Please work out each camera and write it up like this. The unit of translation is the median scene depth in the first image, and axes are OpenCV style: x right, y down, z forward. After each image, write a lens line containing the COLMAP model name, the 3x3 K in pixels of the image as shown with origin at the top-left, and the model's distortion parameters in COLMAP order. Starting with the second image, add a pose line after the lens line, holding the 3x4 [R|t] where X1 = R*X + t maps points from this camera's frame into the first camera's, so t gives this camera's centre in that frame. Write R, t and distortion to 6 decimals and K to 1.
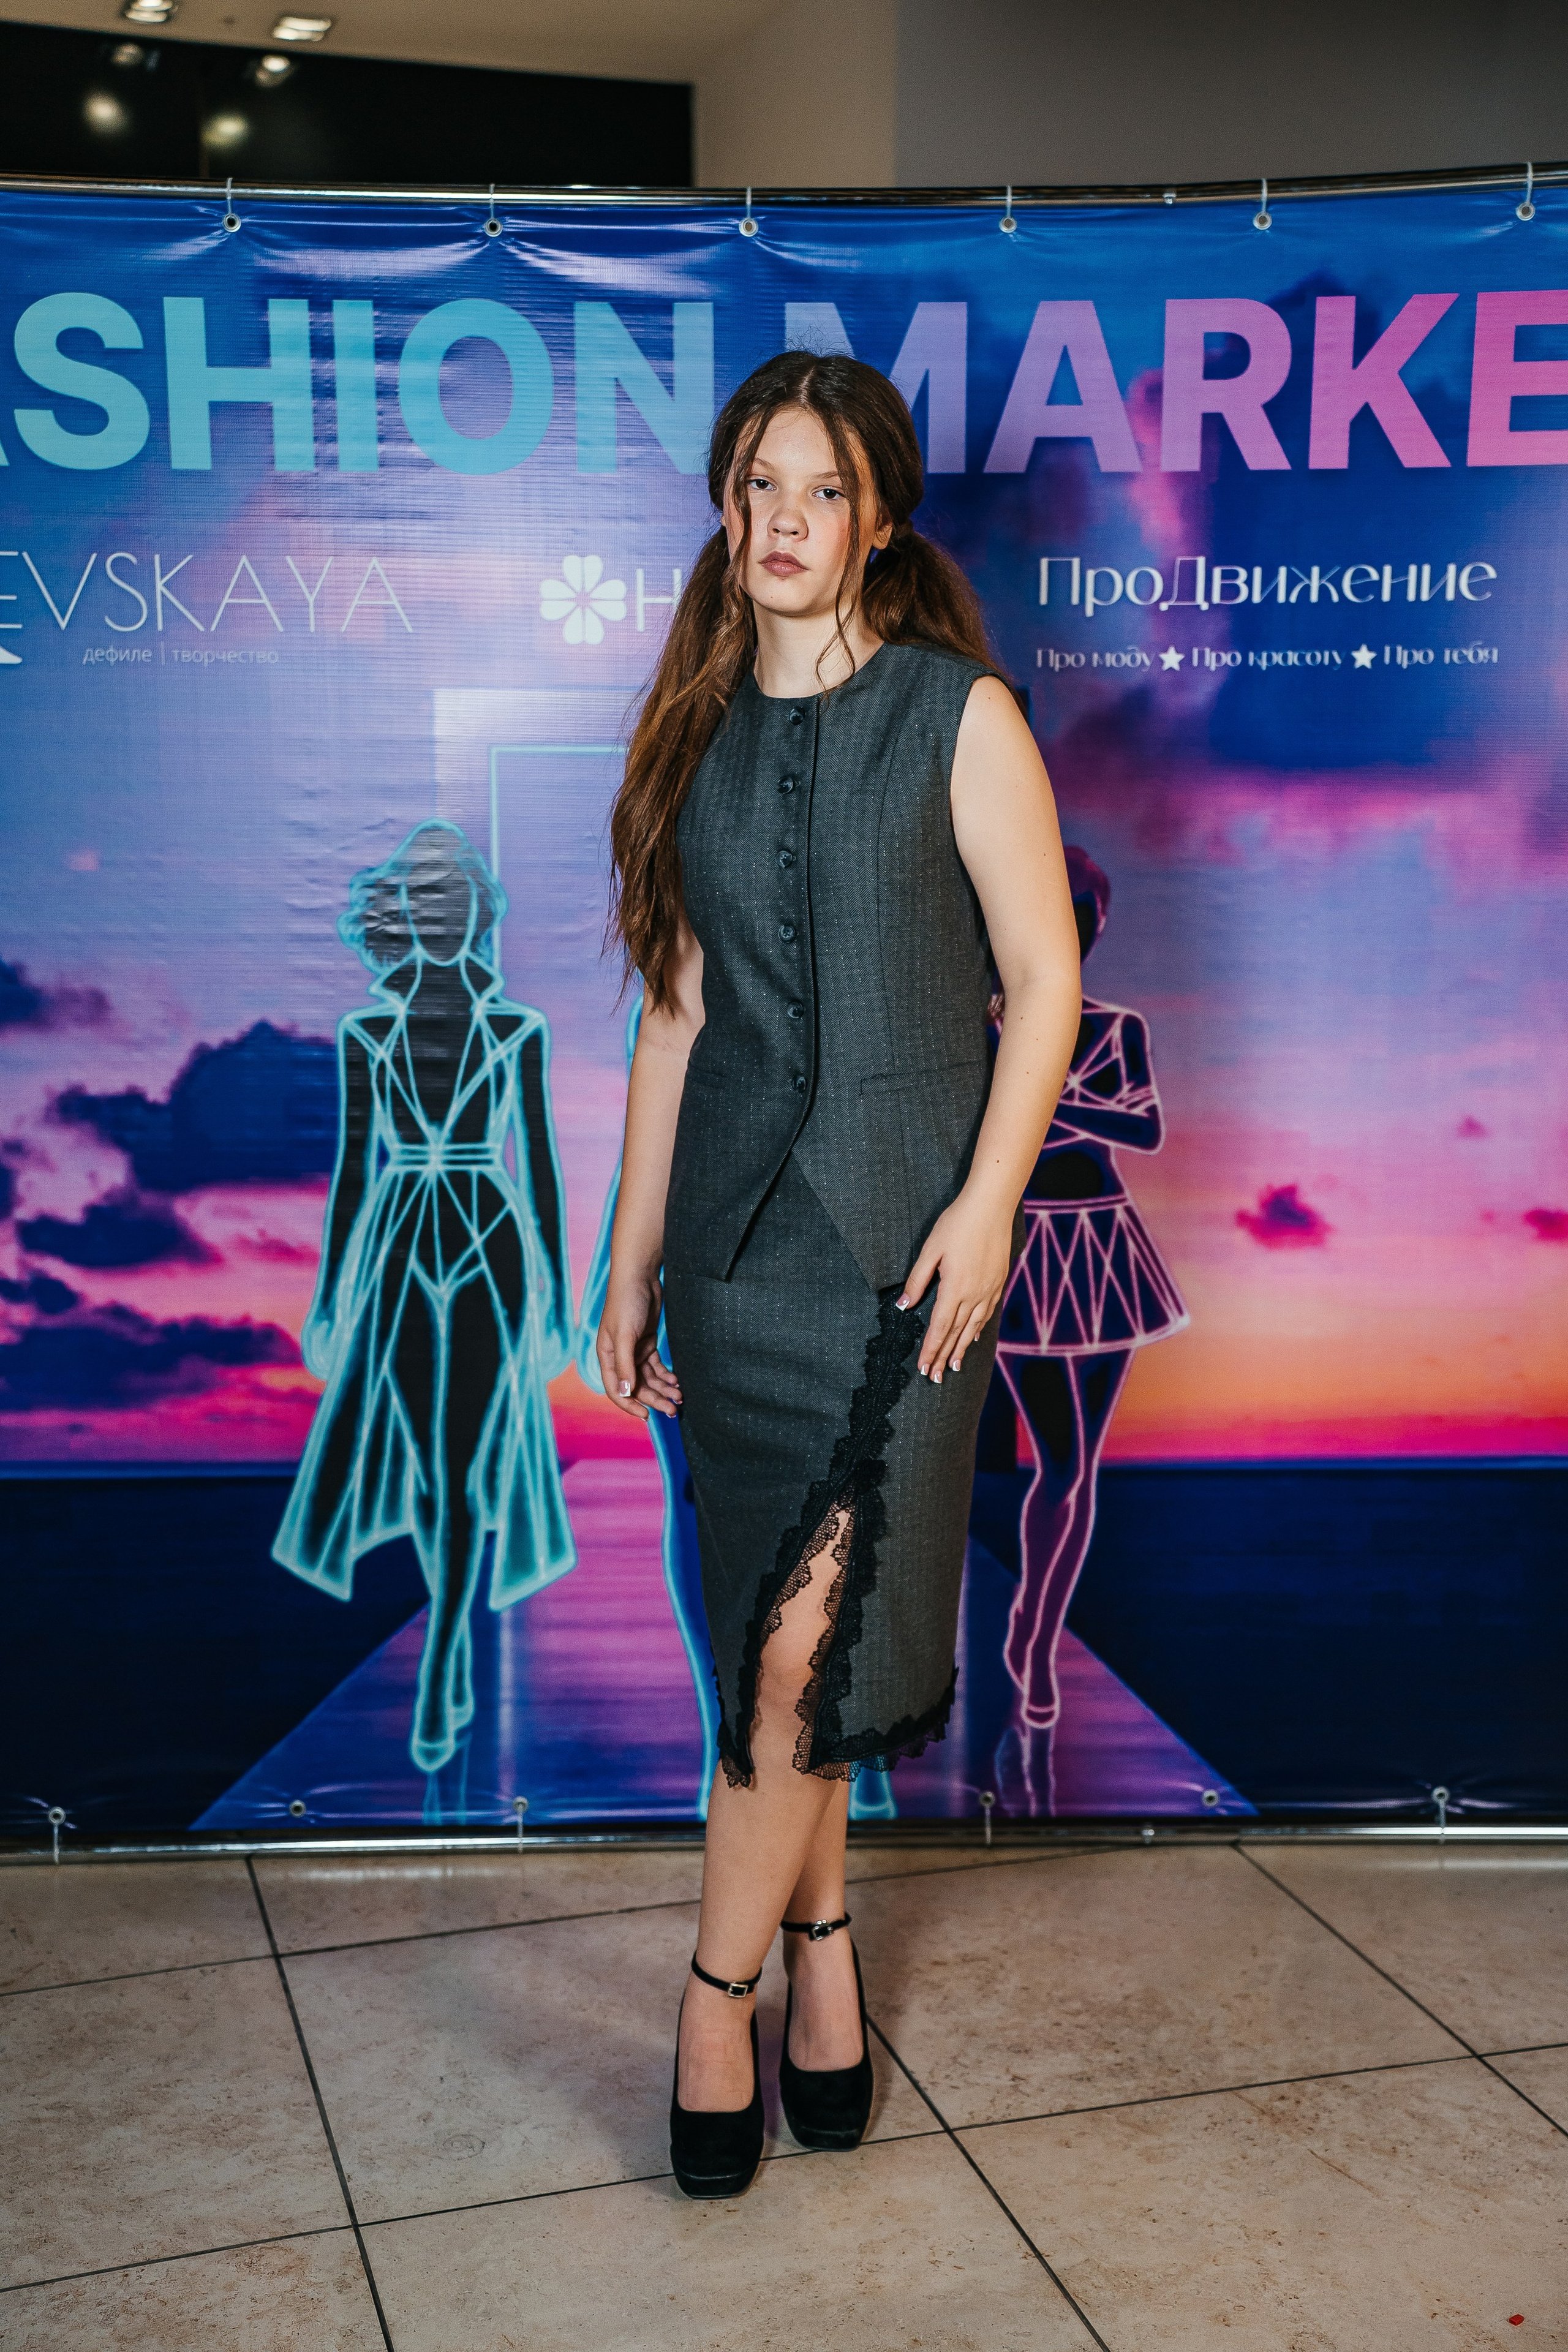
lens RADIAL K [[2853.9, 0, 781.1], [0, 2853.9, 1198.6], [0, 0, 1]] dist [0.118368, 0.148181]
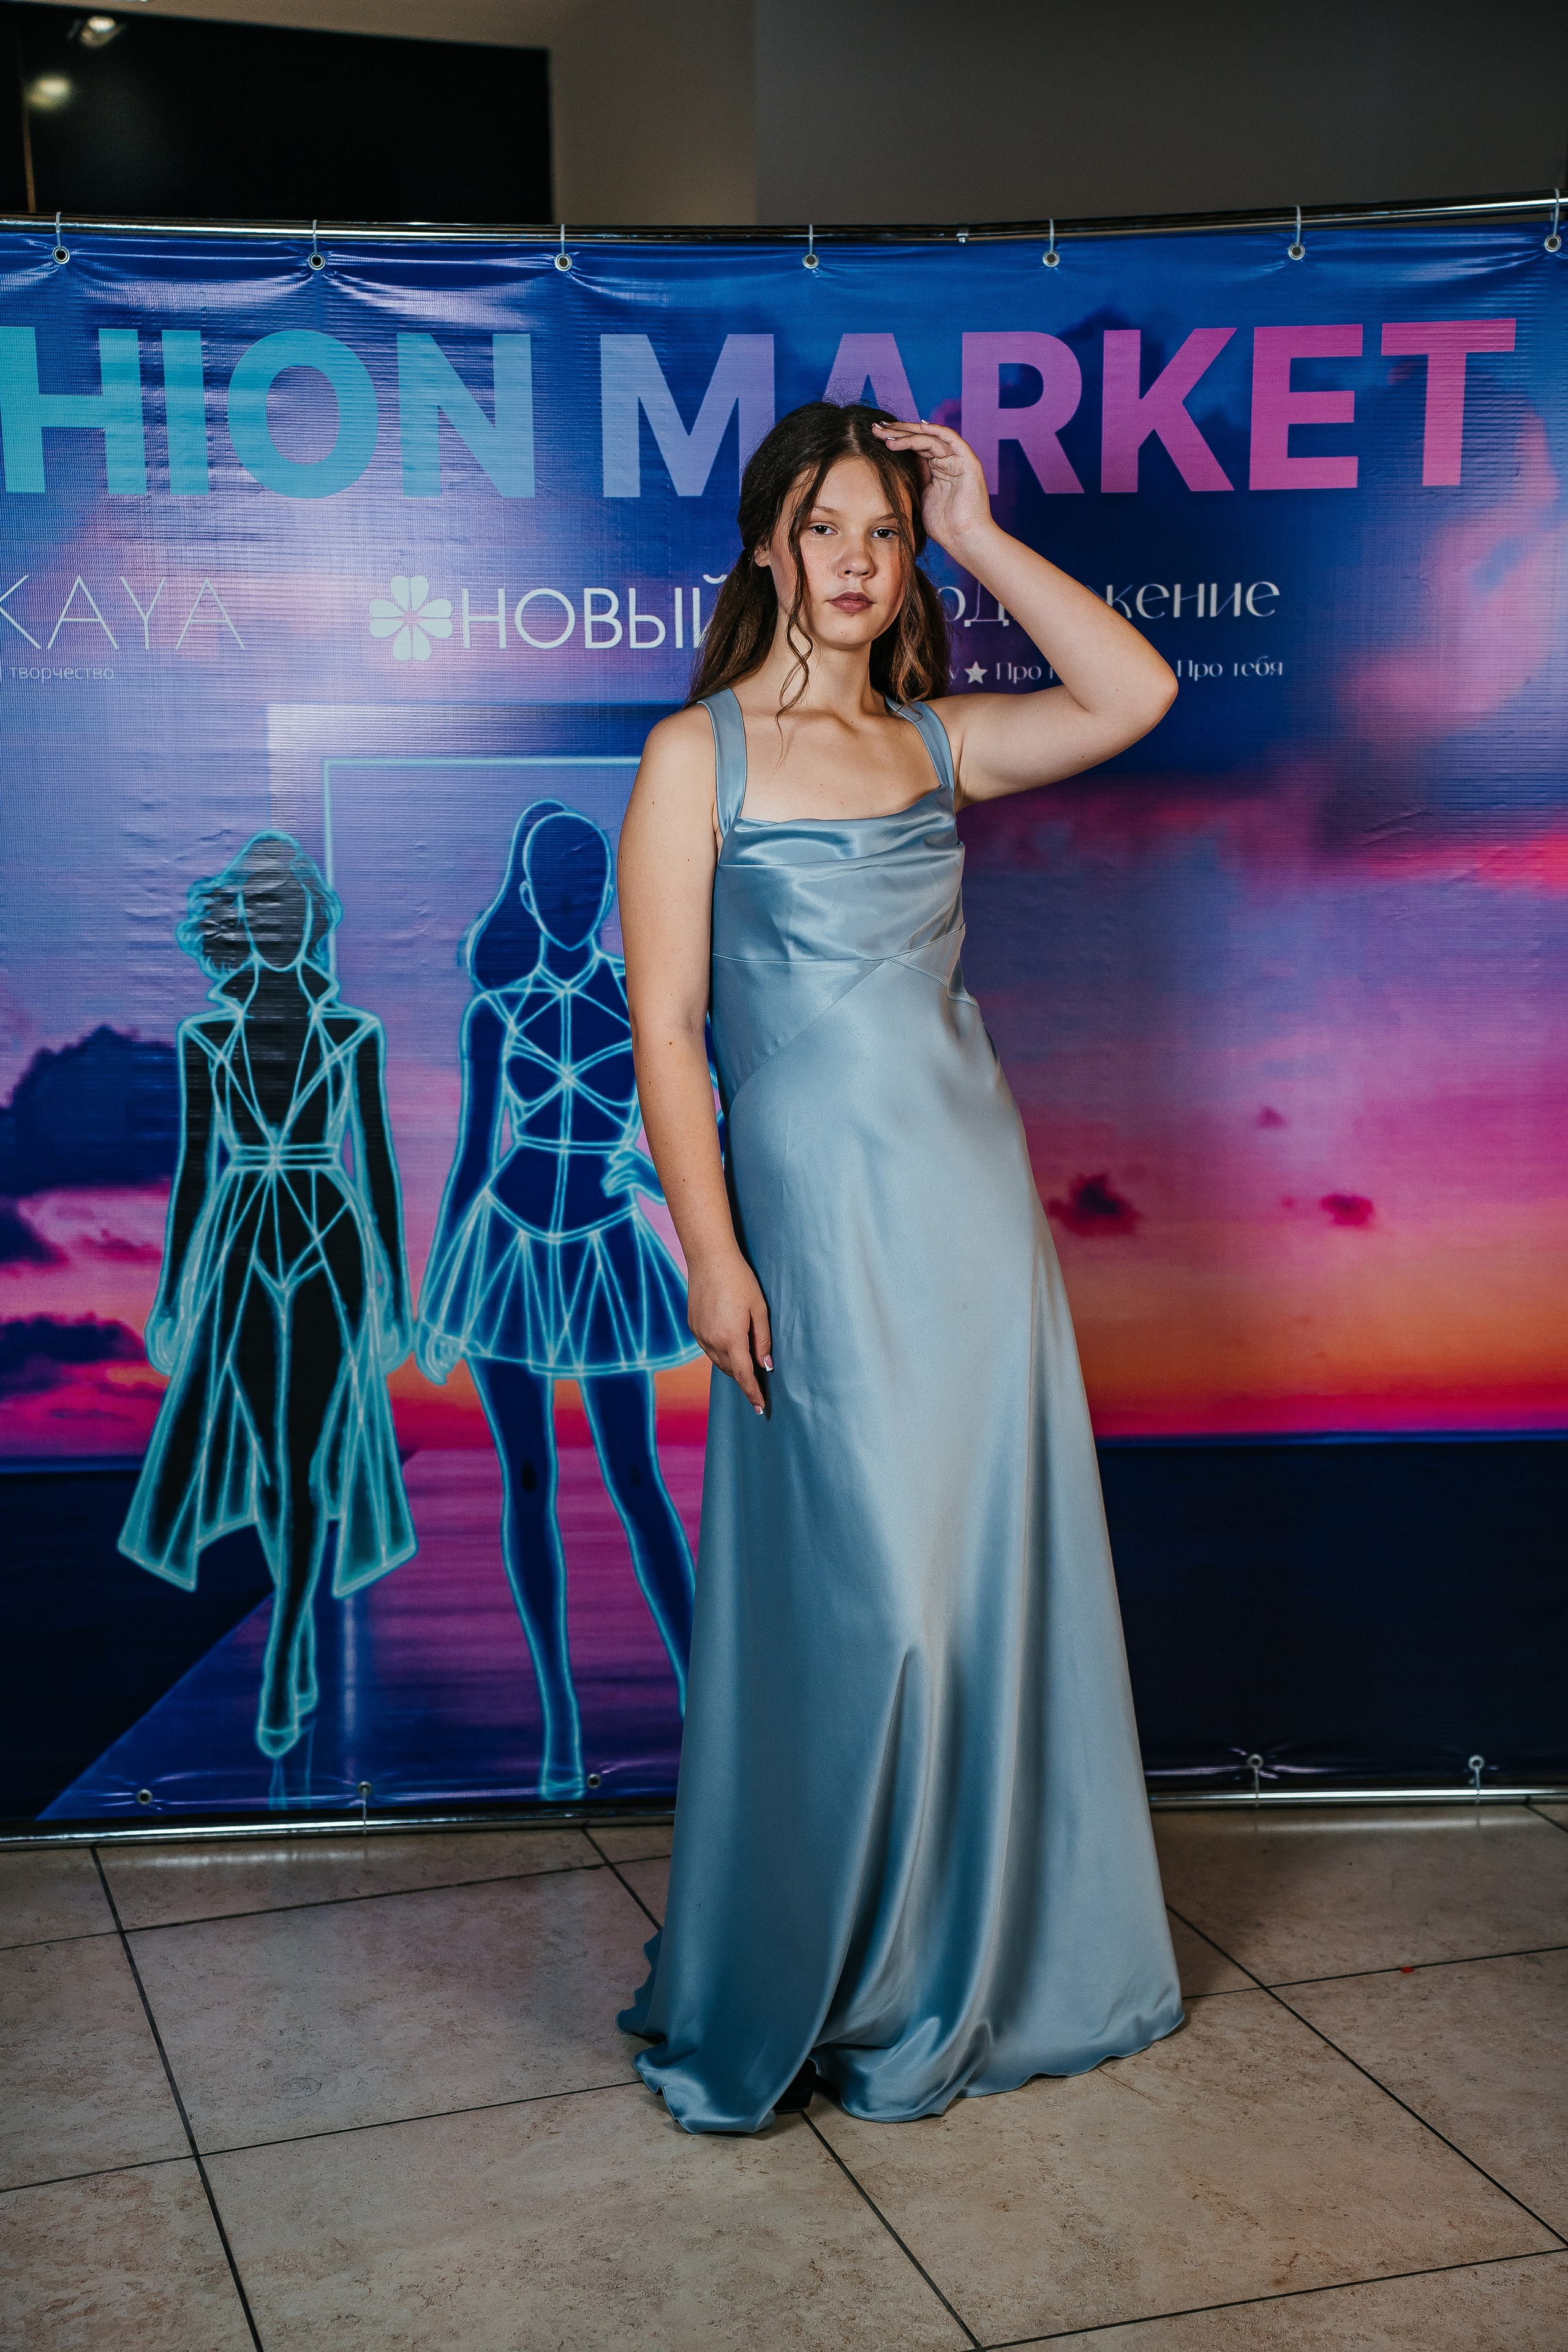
lens RADIAL K [[3116.0, 0, 783.4], [0, 3116.0, 1198.3], [0, 0, 1]] dist [0.168240, 0.304389]
pose [[0.999461, -0.012011, 0.030550, 0.028209], [0.012476, 0.999808, -0.015080, 0.019983], [-0.030363, 0.015453, 0.999419, -0.136747]]
